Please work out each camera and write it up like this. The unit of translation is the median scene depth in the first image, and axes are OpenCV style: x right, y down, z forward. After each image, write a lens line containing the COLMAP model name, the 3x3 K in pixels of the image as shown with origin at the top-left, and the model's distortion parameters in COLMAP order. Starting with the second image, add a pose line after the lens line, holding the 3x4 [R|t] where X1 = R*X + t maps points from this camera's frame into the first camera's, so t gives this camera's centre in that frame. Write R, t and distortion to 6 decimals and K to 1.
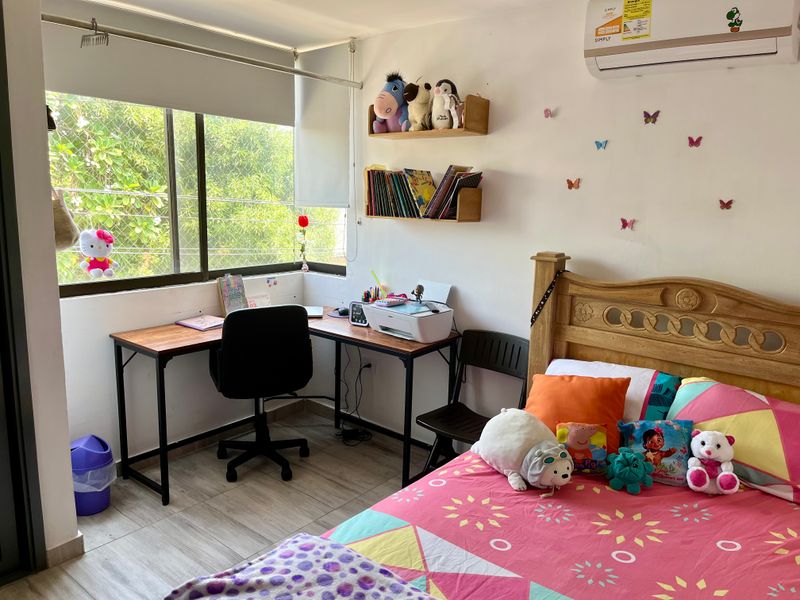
lens RADIAL K [[602.4, 0, 400.1], [0, 602.4, 303.3], [0, 0, 1]] dist [0.081653, -0.111289]
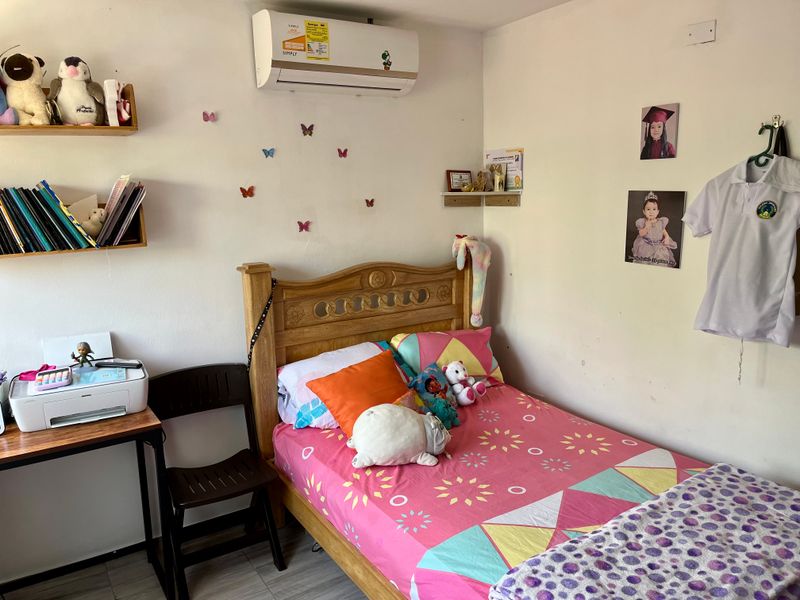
lens RADIAL K [[602.4, 0, 400.1], [0, 602.4, 303.3], [0, 0, 1]] dist [0.081653, -0.111289]
pose [[0.308390, -0.221883, 0.925021, -0.660606], [0.214227, 0.963636, 0.159725, -0.143919], [-0.926824, 0.148907, 0.344709, 0.521695]]
